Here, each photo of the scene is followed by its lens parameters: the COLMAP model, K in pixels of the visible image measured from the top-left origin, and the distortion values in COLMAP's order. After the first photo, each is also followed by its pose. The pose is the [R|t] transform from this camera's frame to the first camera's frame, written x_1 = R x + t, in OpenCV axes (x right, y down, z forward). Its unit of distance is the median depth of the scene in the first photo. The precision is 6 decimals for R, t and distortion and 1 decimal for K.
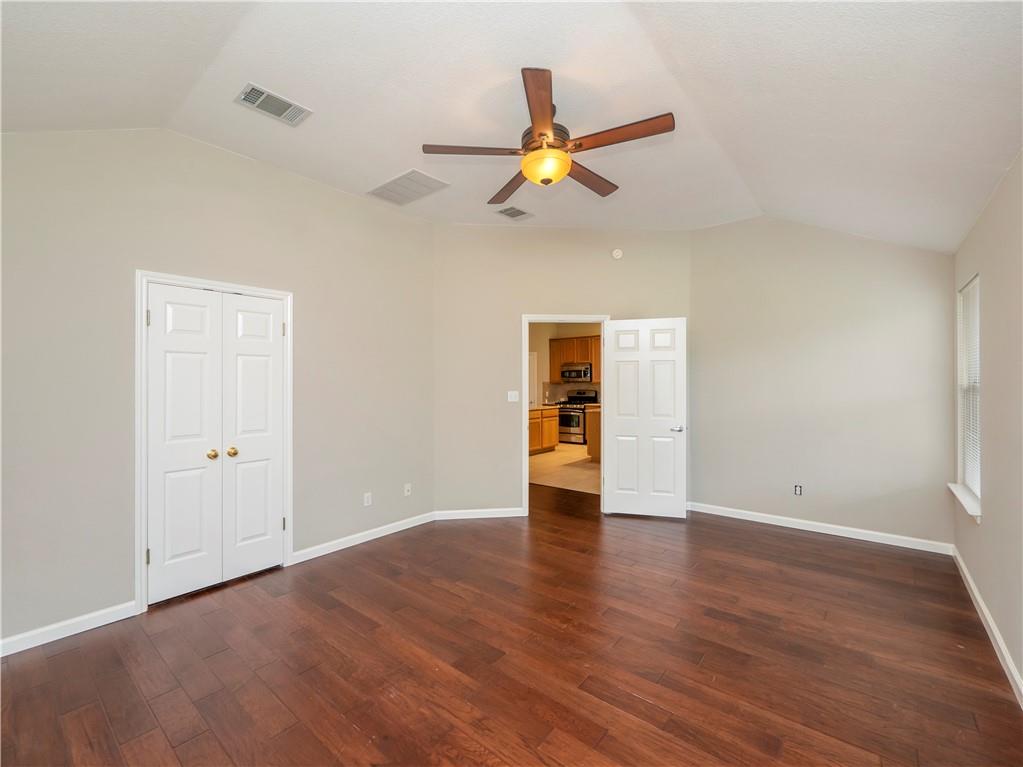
lens RADIAL K [[439.6, 0, 513.8], [0, 439.6, 380.8], [0, 0, 1]] dist [0.001352, 0.000329]
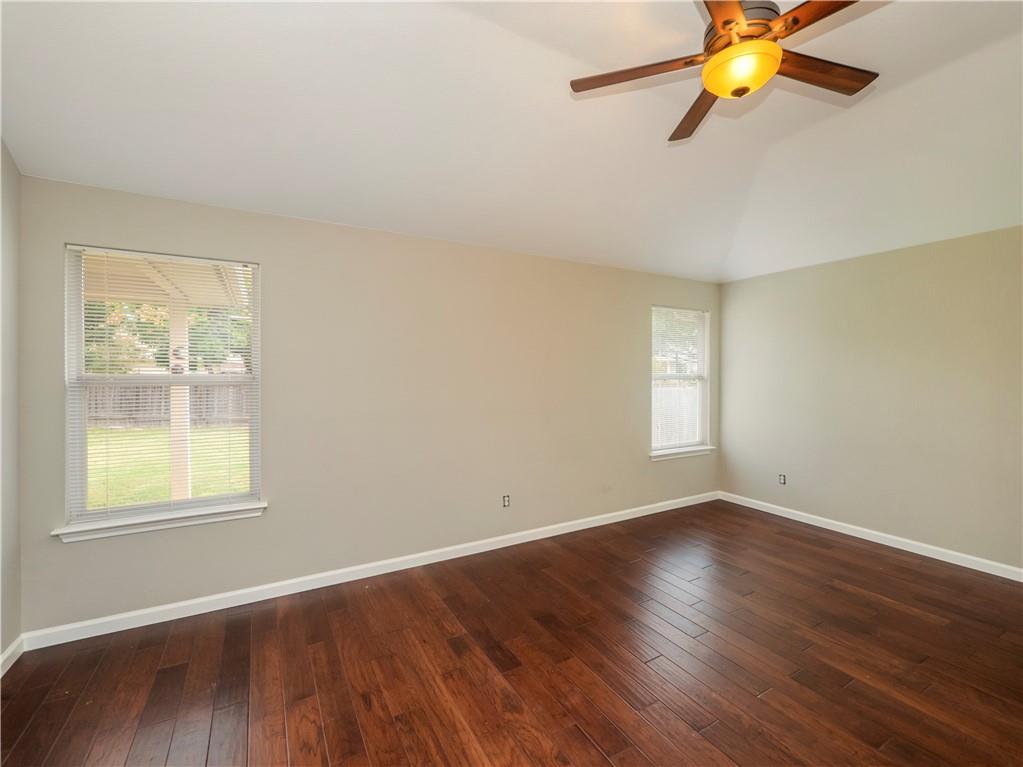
lens RADIAL K [[439.6, 0, 512.5], [0, 439.6, 381.5], [0, 0, 1]] dist [0.001352, 0.000329]
pose [[-0.932308, -0.002238, 0.361658, 0.169381], [-0.001057, 0.999993, 0.003465, 0.015661], [-0.361663, 0.002848, -0.932305, 1.859209]]
